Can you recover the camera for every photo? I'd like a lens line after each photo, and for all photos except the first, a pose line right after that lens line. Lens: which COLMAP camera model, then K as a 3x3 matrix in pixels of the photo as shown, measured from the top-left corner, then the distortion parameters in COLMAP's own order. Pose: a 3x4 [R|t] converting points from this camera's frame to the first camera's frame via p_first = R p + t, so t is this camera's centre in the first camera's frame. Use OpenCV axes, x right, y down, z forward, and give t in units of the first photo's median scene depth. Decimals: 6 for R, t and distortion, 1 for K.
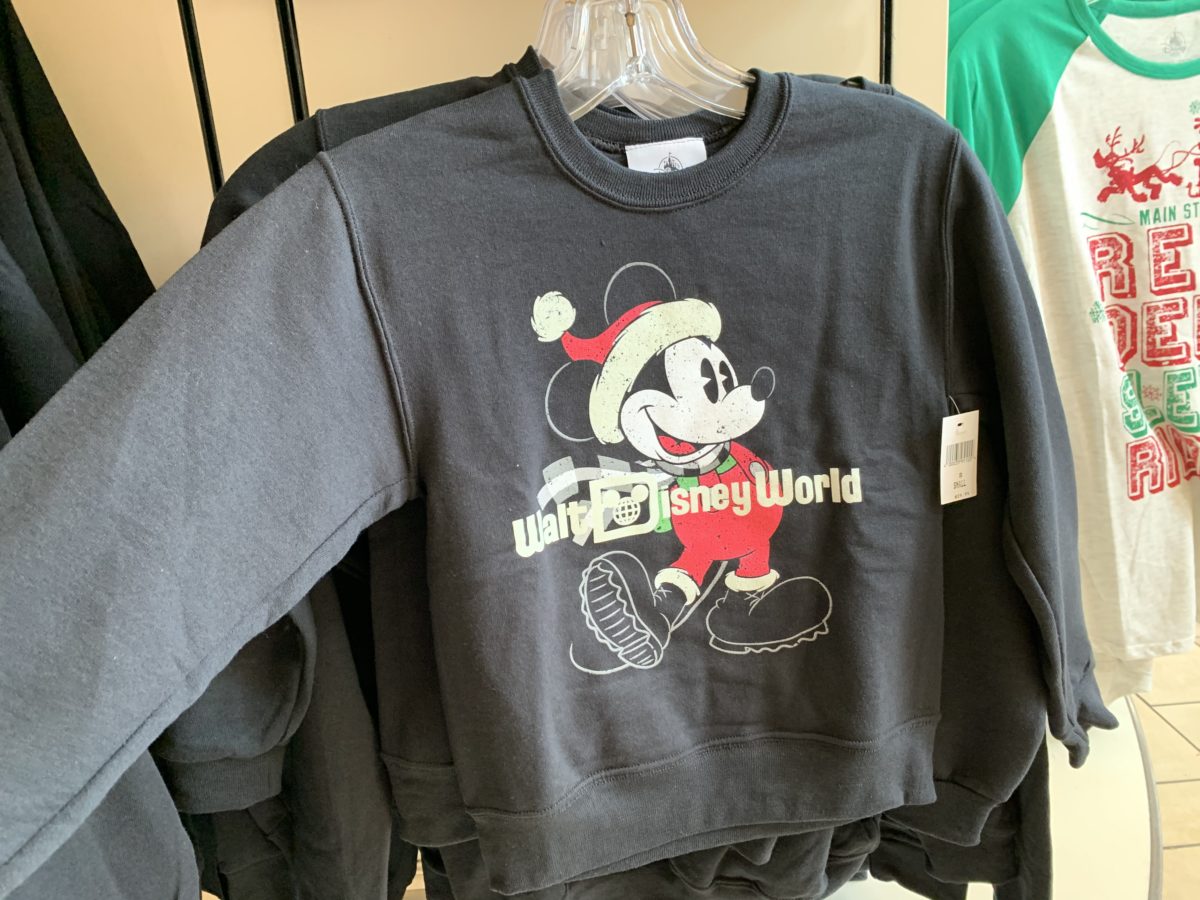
lens RADIAL K [[976.1, 0, 570.3], [0, 976.1, 452.4], [0, 0, 1]] dist [0.066570, -0.066573]
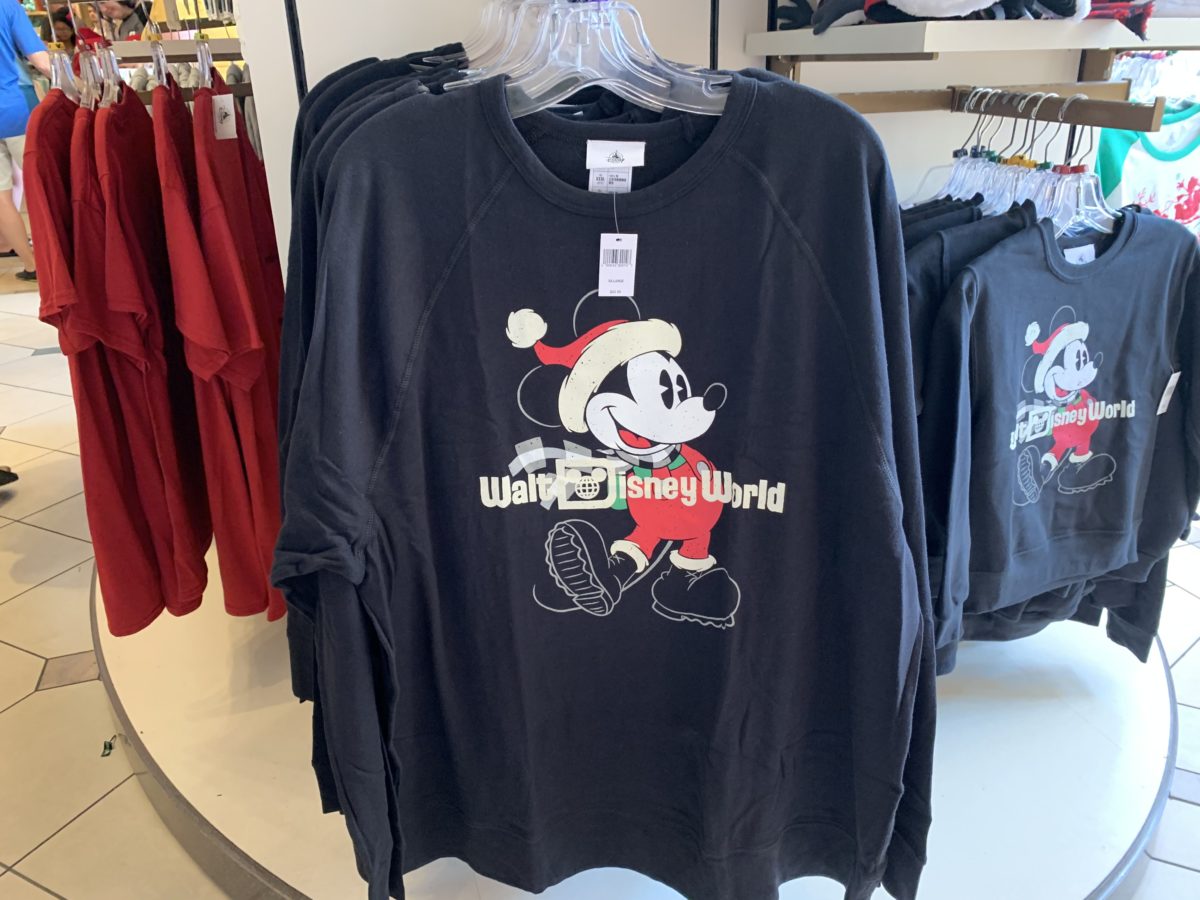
lens RADIAL K [[976.1, 0, 570.3], [0, 976.1, 452.4], [0, 0, 1]] dist [0.066570, -0.066573]
pose [[0.975835, -0.047438, 0.213297, -1.312065], [0.029679, 0.995878, 0.085705, -0.087888], [-0.216484, -0.077304, 0.973221, -0.783624]]
